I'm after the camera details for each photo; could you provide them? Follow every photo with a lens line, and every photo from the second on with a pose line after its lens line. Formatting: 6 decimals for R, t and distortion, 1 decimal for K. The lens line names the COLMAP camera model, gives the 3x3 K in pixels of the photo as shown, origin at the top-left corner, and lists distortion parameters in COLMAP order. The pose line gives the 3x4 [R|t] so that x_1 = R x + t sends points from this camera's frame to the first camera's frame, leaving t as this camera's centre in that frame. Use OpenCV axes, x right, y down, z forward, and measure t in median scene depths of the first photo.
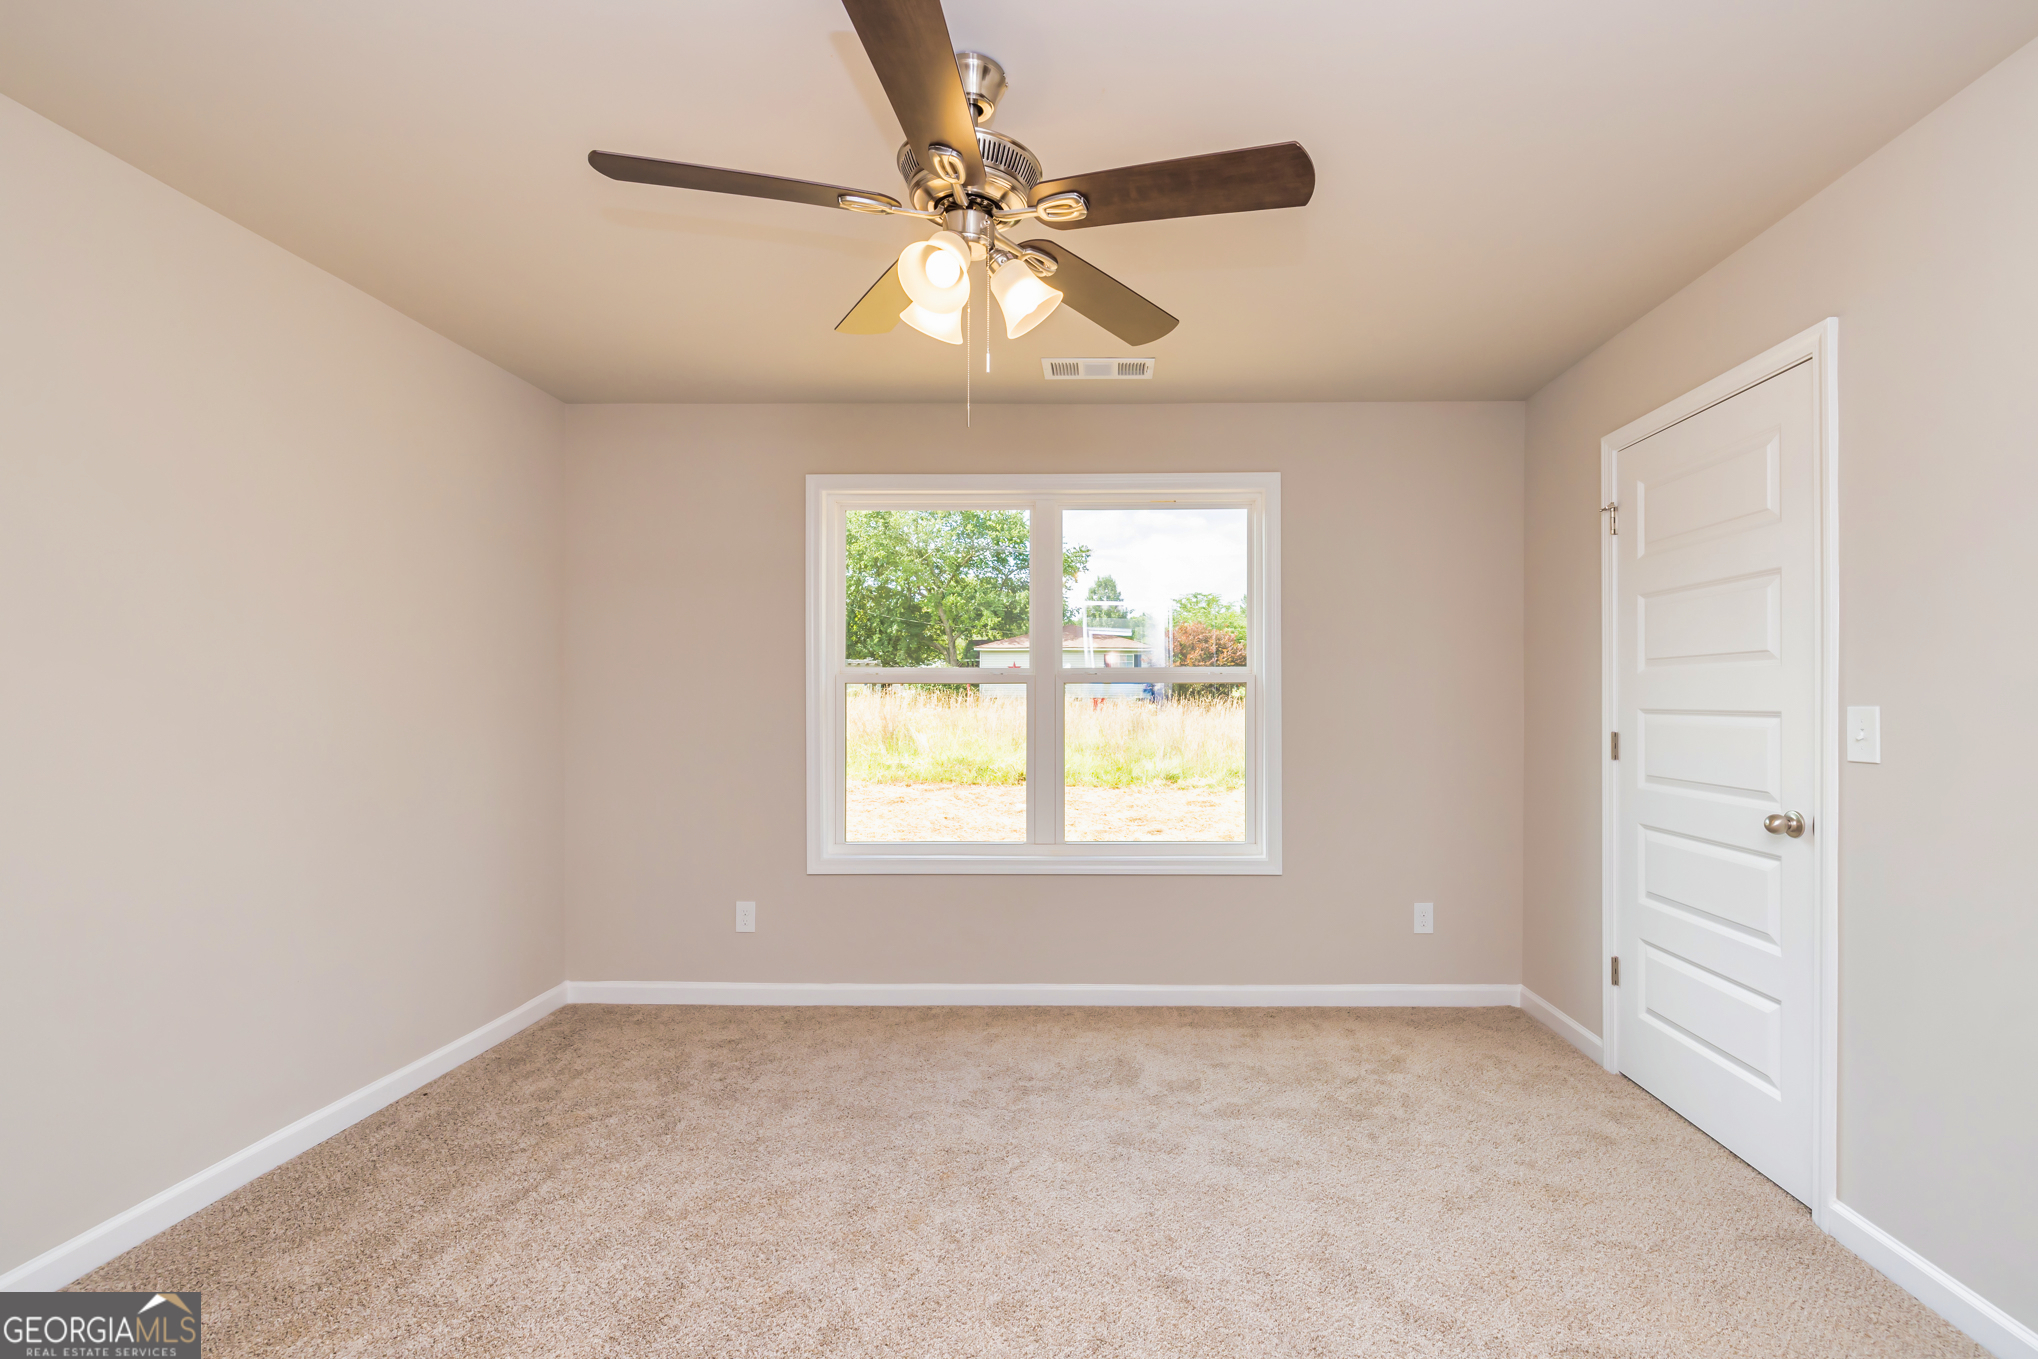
lens RADIAL K [[922.2, 0, 1118.6], [0, 922.2, 702.2], [0, 0, 1]] dist [0.002003, 0.000308]
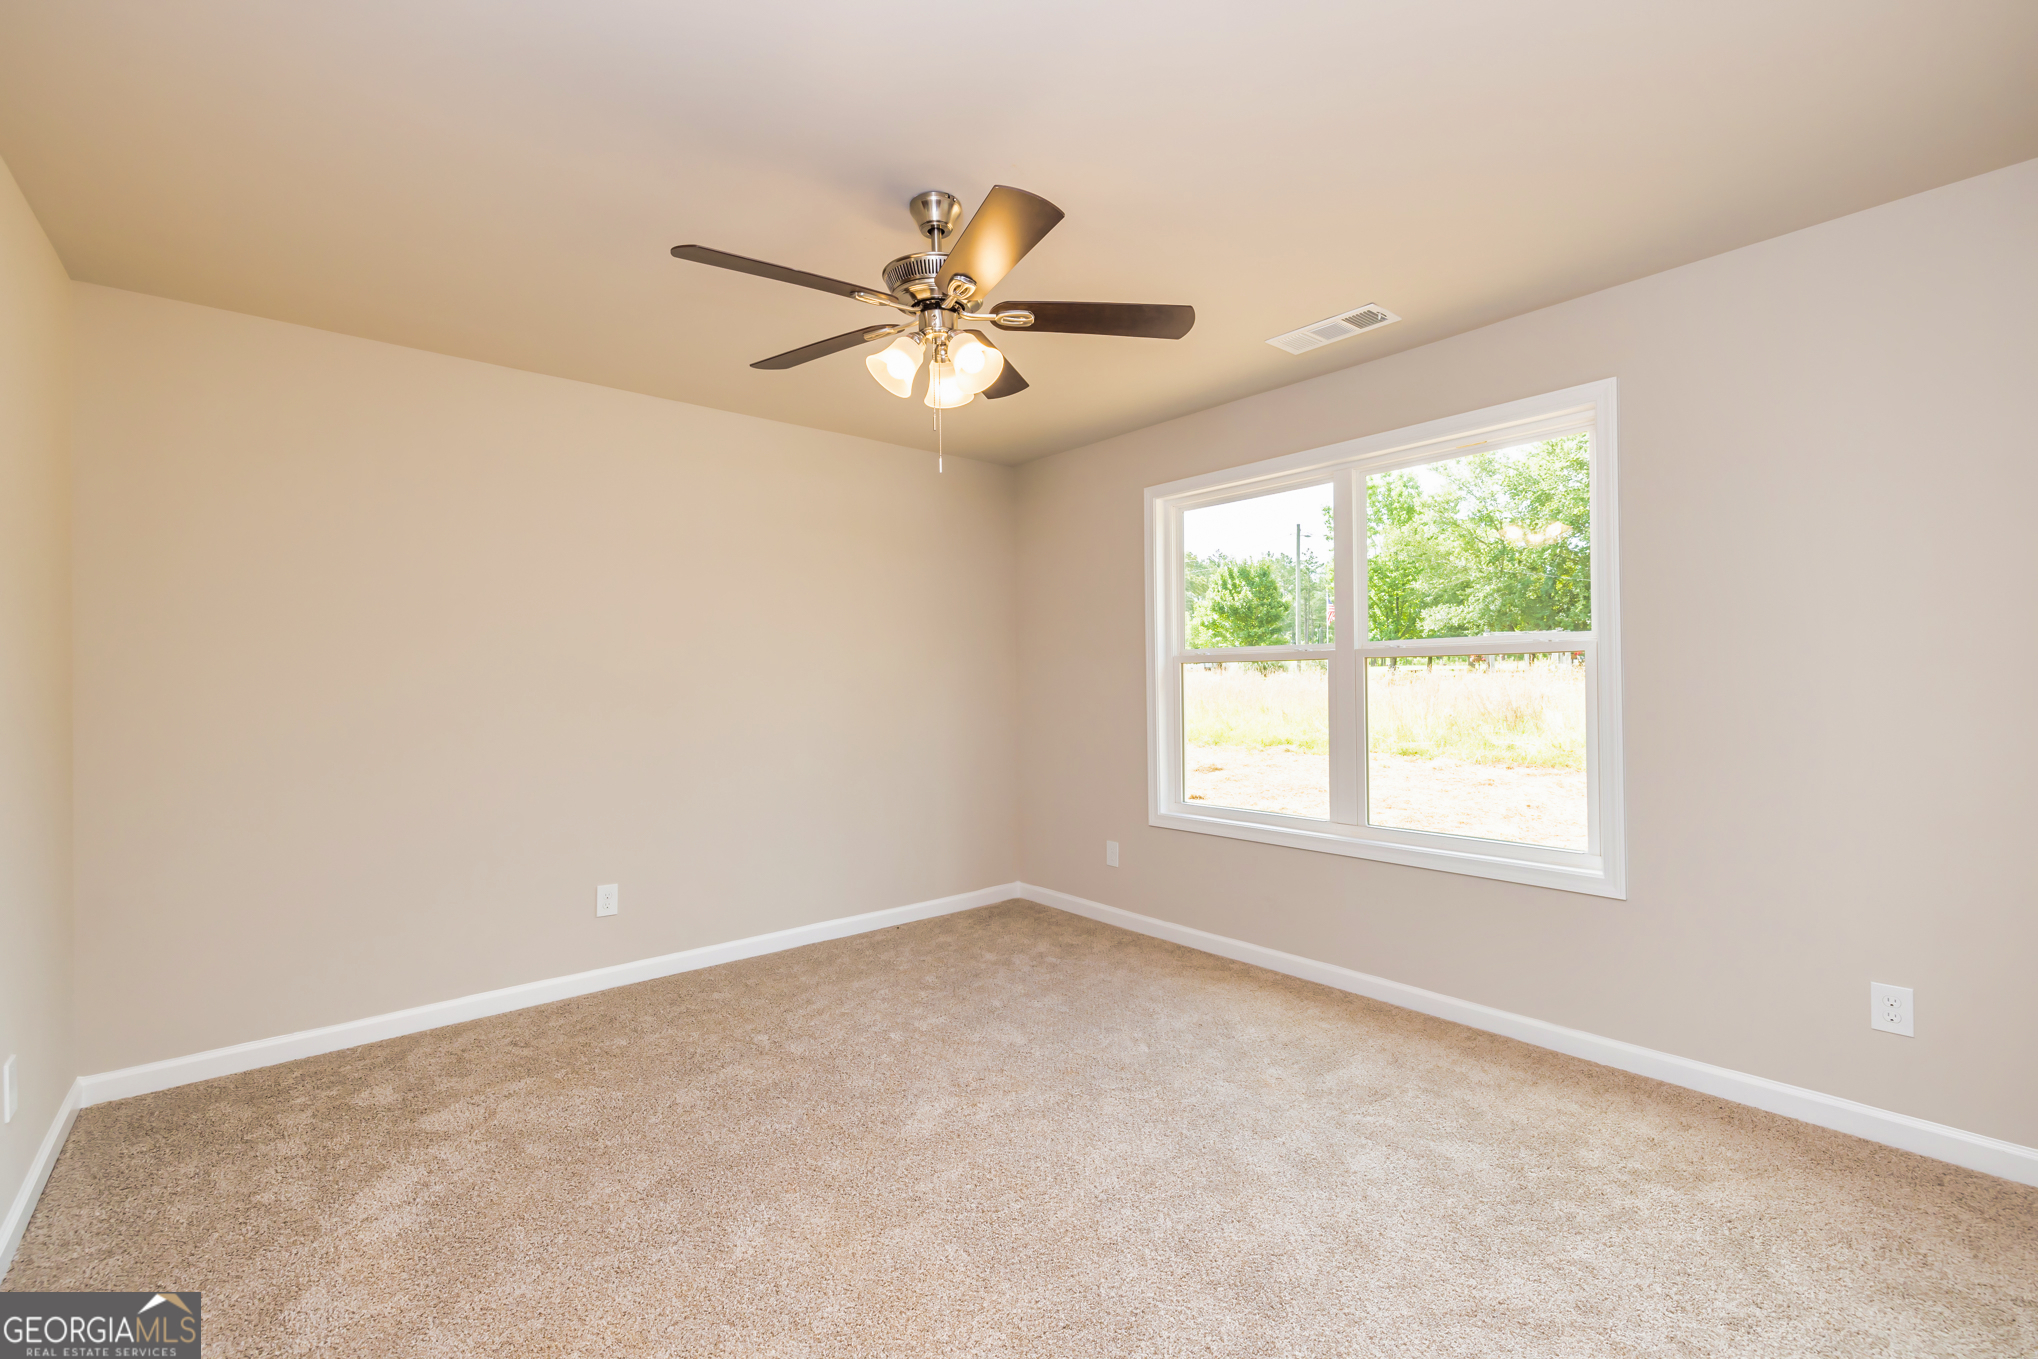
lens RADIAL K [[893.3, 0, 987.2], [0, 893.3, 677.7], [0, 0, 1]] dist [0.002421, 0.000085]
pose [[0.626357, -0.009016, -0.779484, 0.417119], [0.008480, 0.999953, -0.004751, 0.001465], [0.779490, -0.003634, 0.626404, 0.118080]]
